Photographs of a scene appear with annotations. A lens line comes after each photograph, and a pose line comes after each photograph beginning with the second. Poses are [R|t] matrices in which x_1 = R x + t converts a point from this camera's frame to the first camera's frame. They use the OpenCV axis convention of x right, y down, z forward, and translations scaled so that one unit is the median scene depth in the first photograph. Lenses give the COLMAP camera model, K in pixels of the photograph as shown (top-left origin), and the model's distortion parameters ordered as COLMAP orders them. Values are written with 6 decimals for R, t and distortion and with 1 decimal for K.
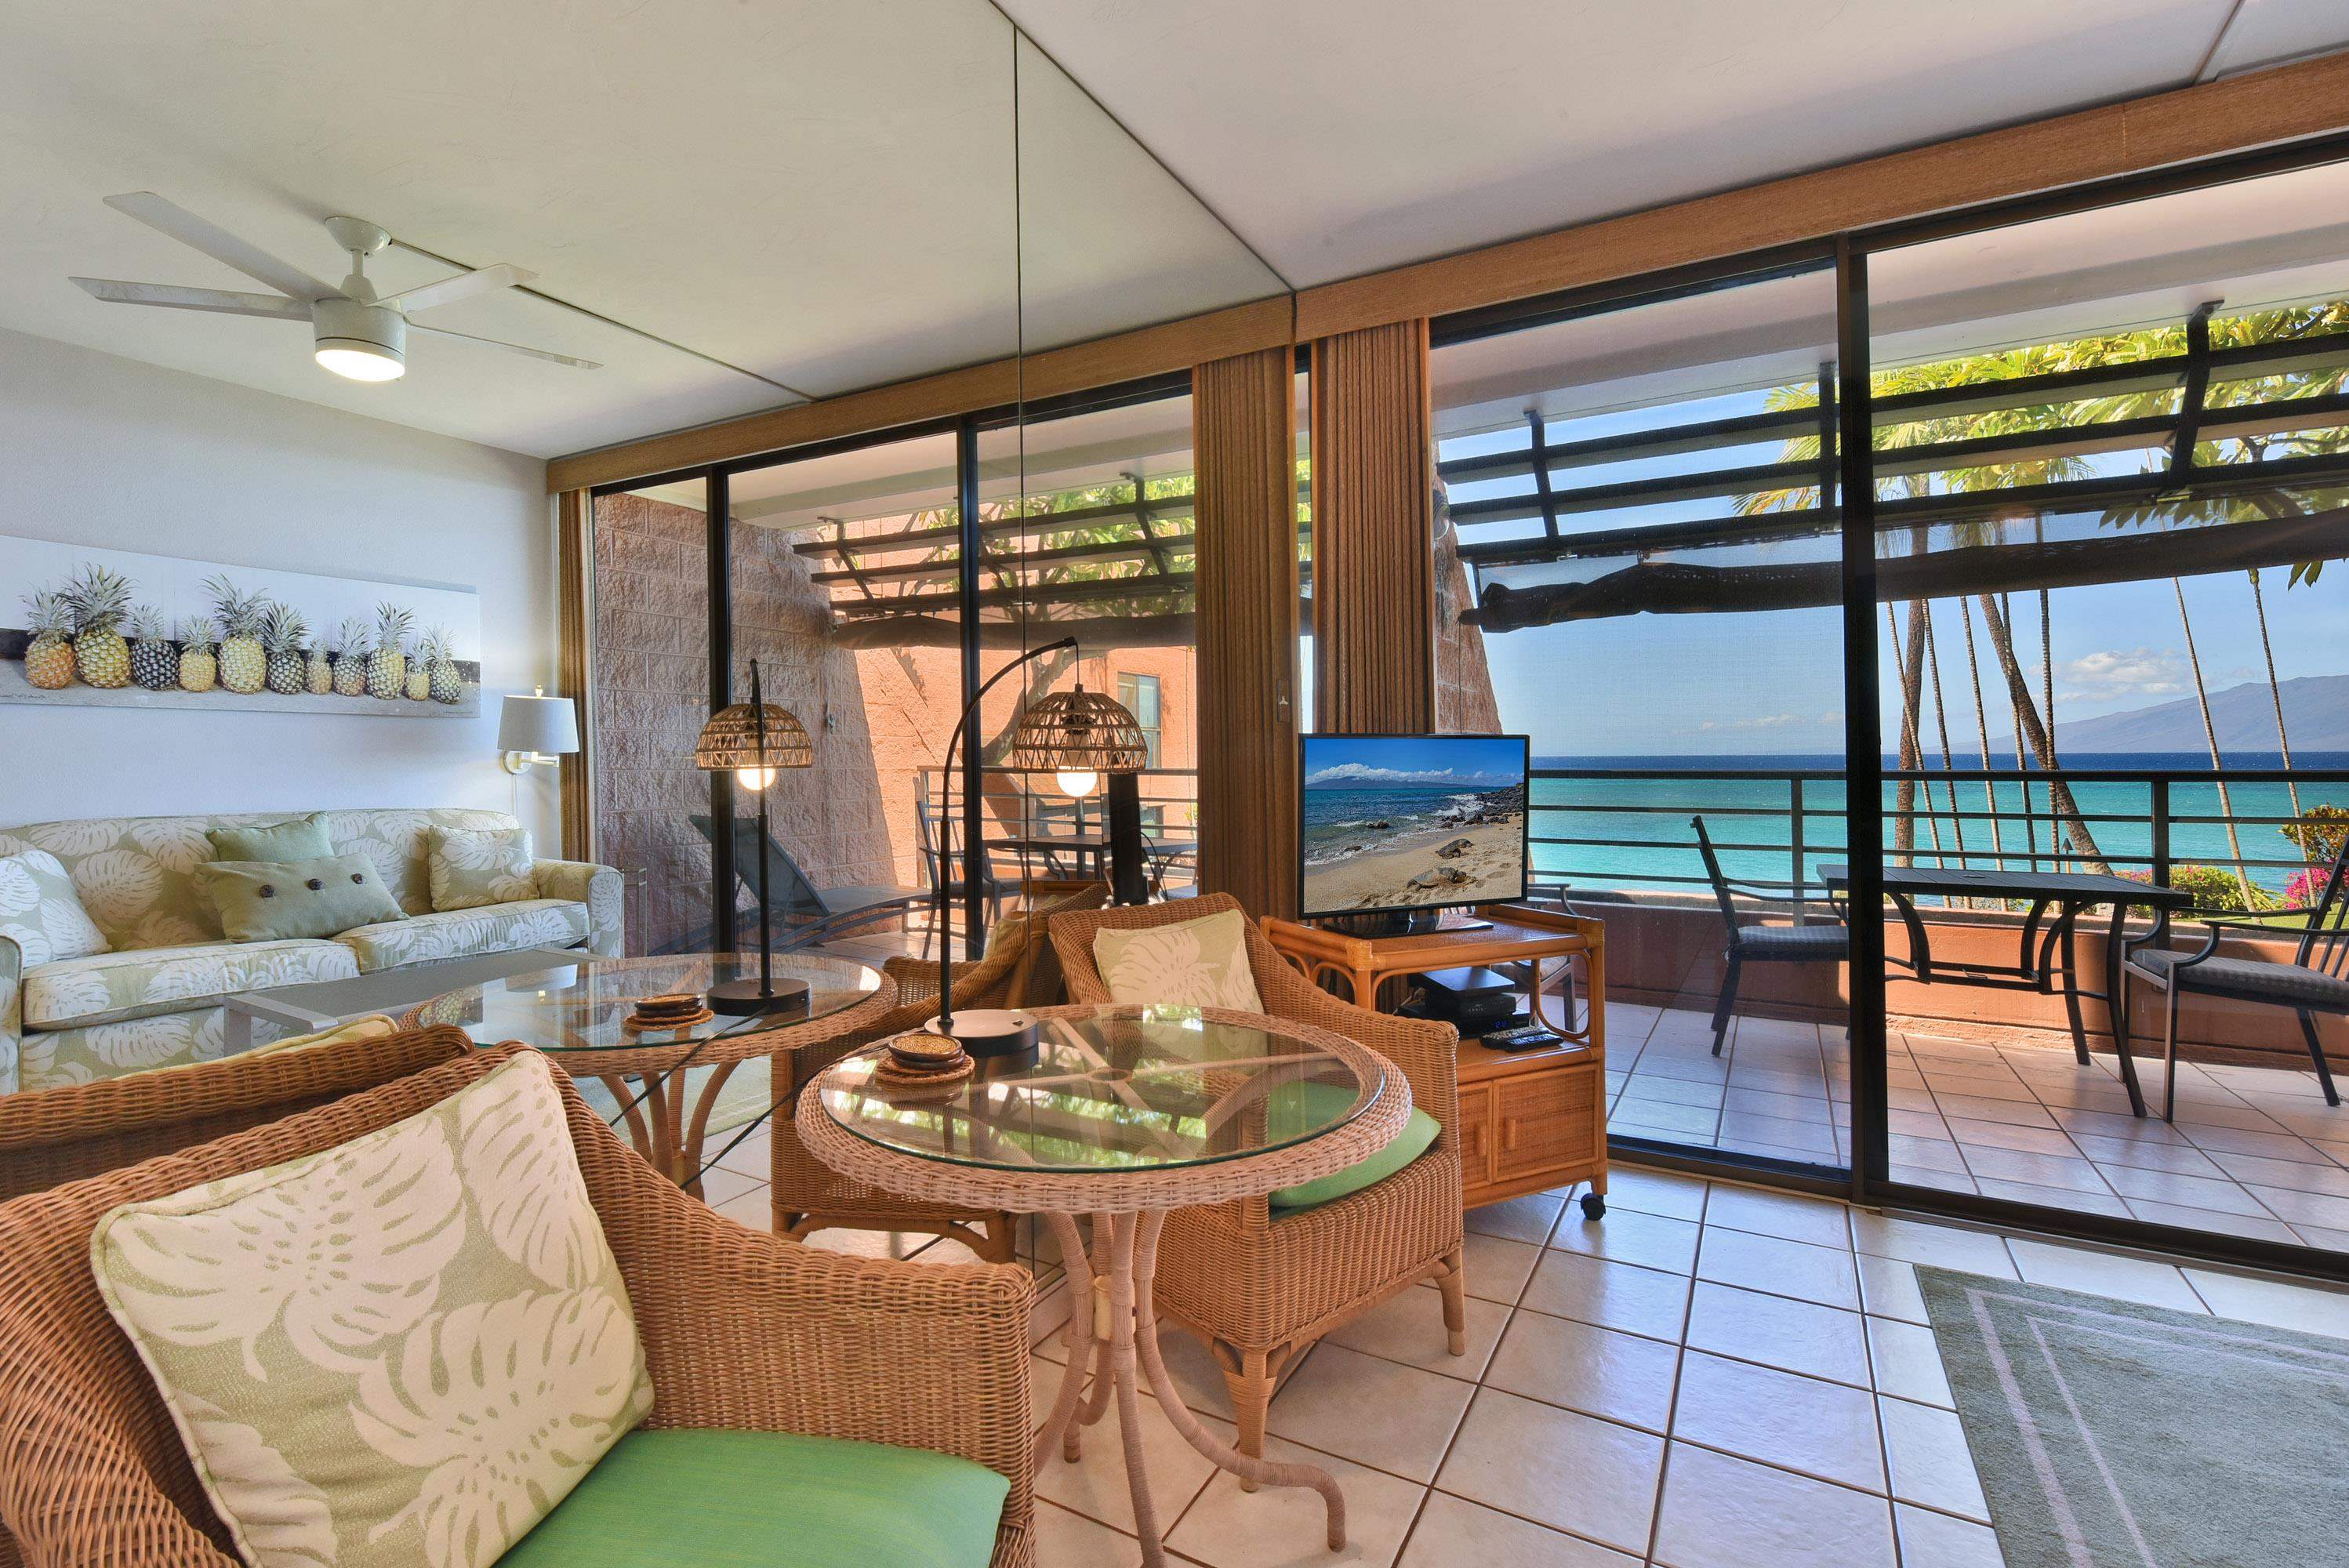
lens RADIAL K [[1100.6, 0, 1169.0], [0, 1100.6, 752.4], [0, 0, 1]] dist [-0.014978, 0.000747]
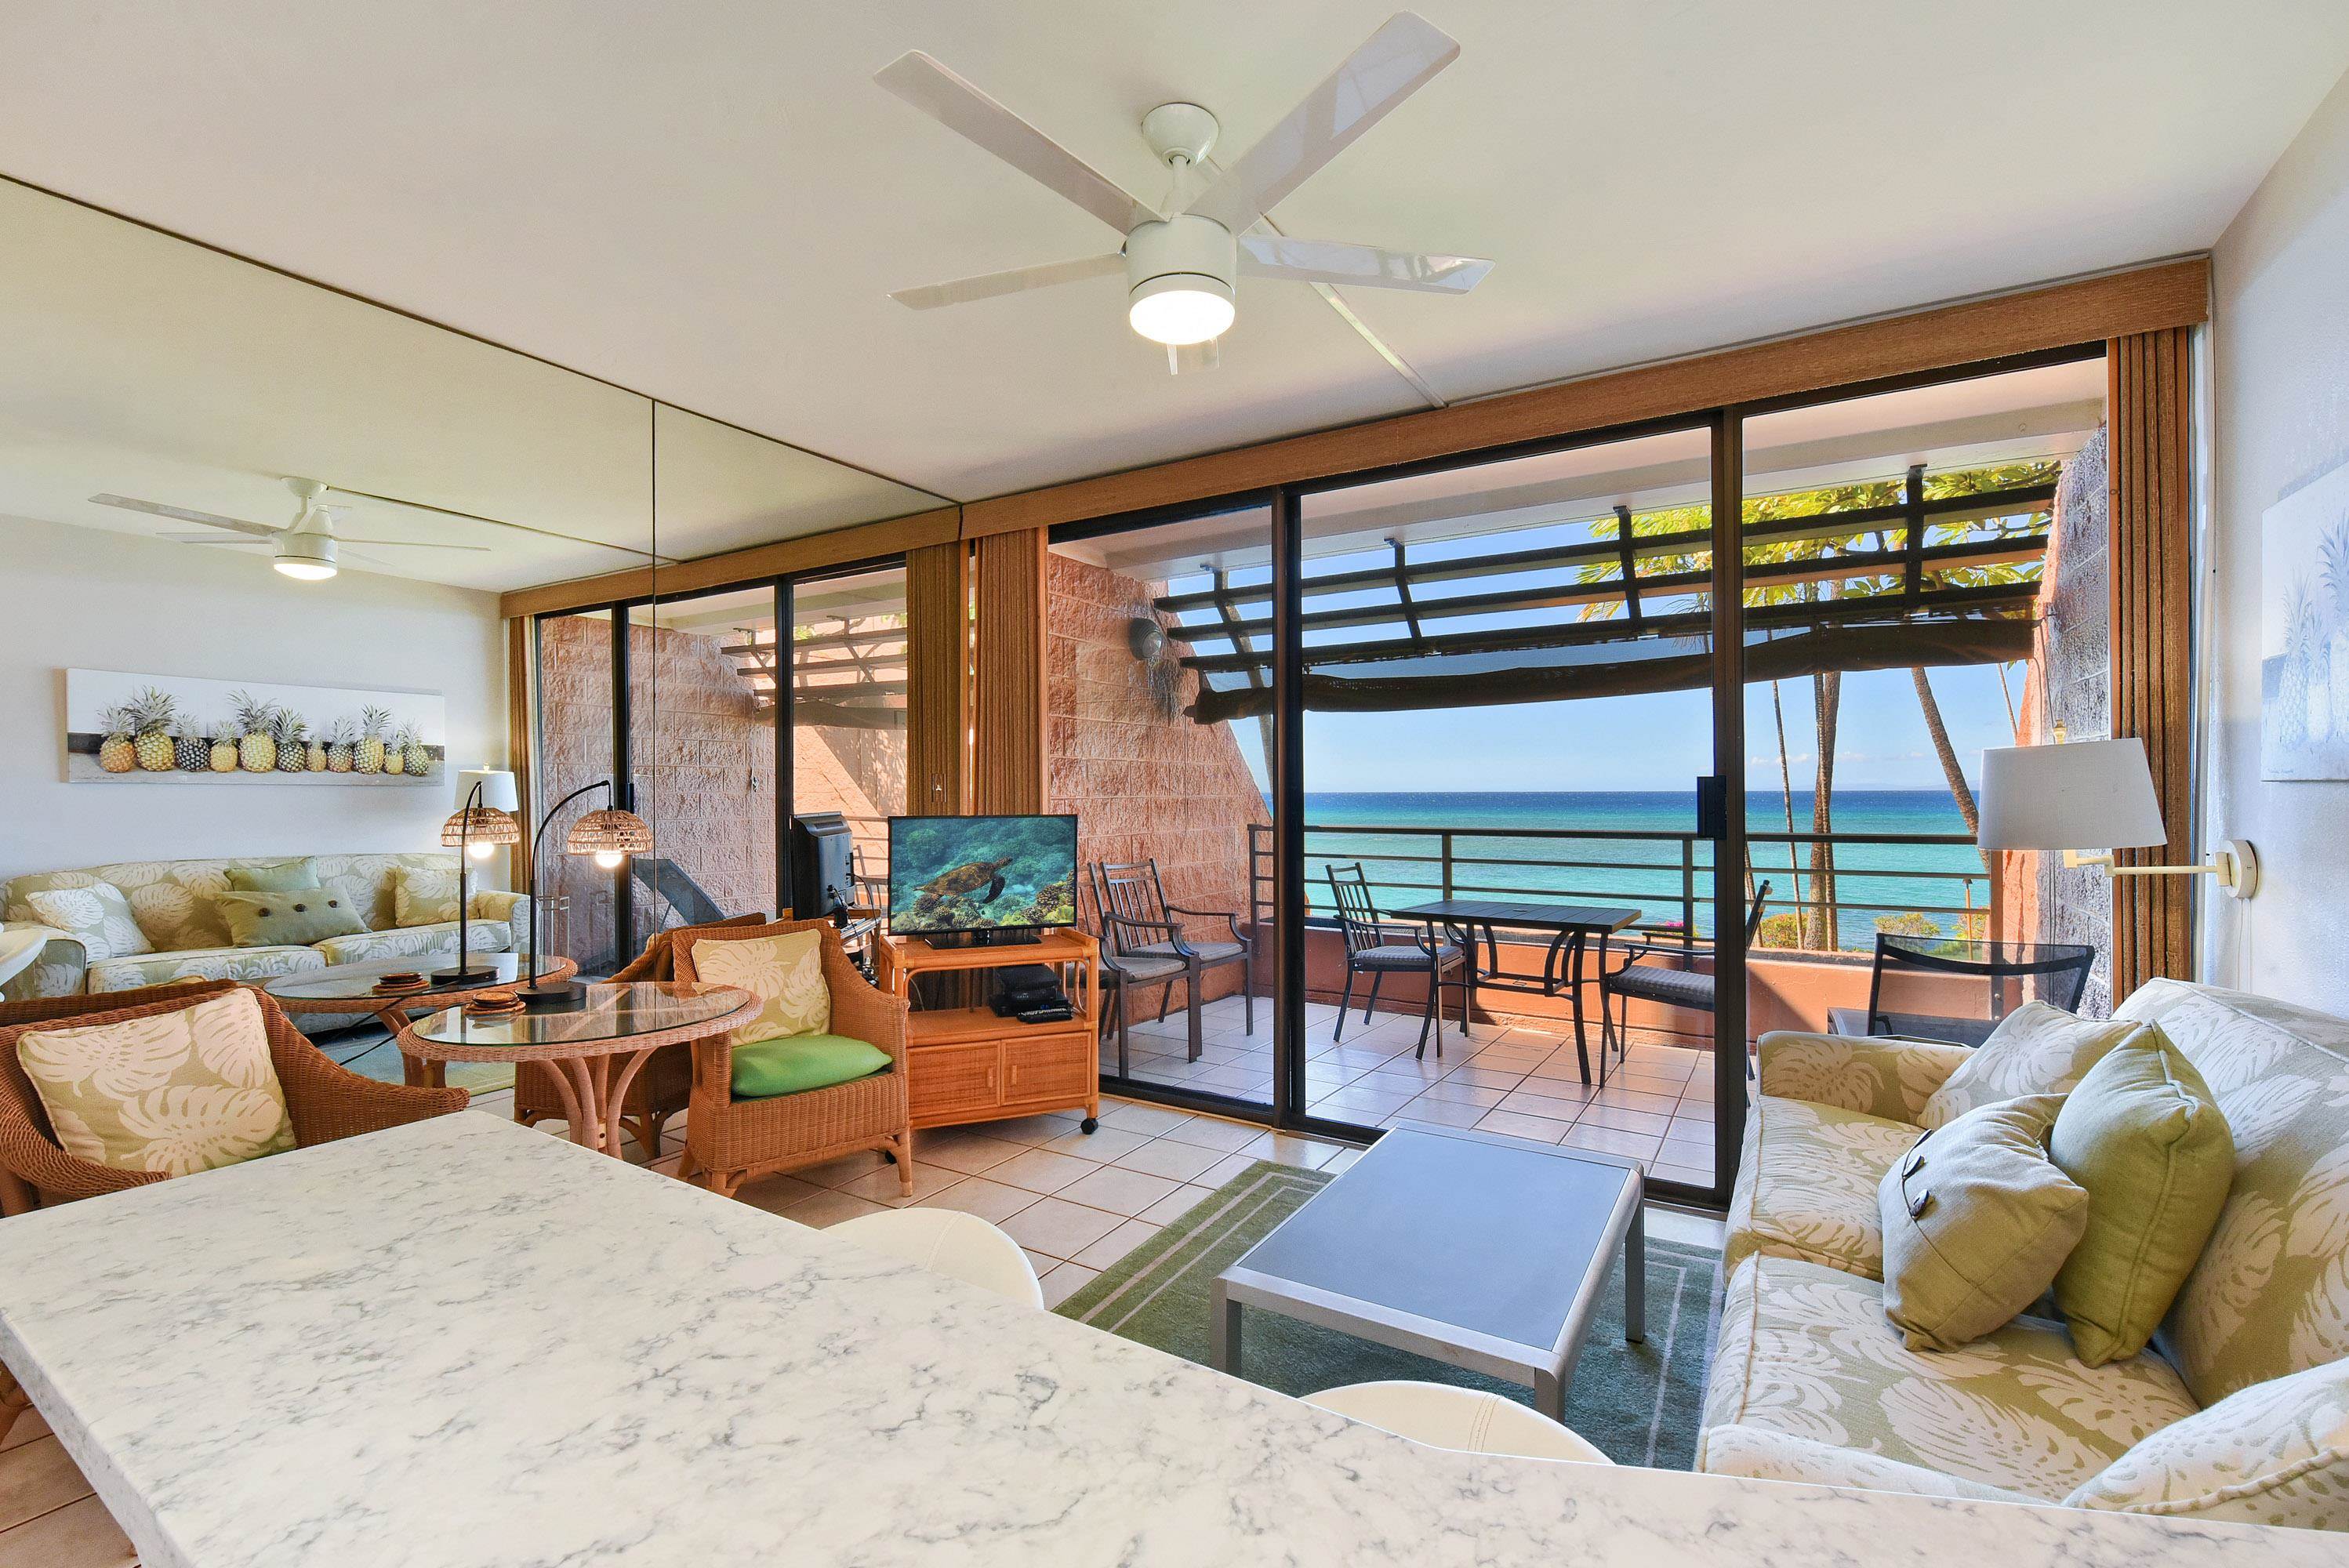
lens RADIAL K [[984.4, 0, 1173.4], [0, 984.4, 793.1], [0, 0, 1]] dist [-0.001575, -0.004888]
pose [[0.999880, 0.006932, -0.013844, 0.404665], [-0.006918, 0.999975, 0.001072, -0.041963], [0.013851, -0.000976, 0.999904, -0.292834]]
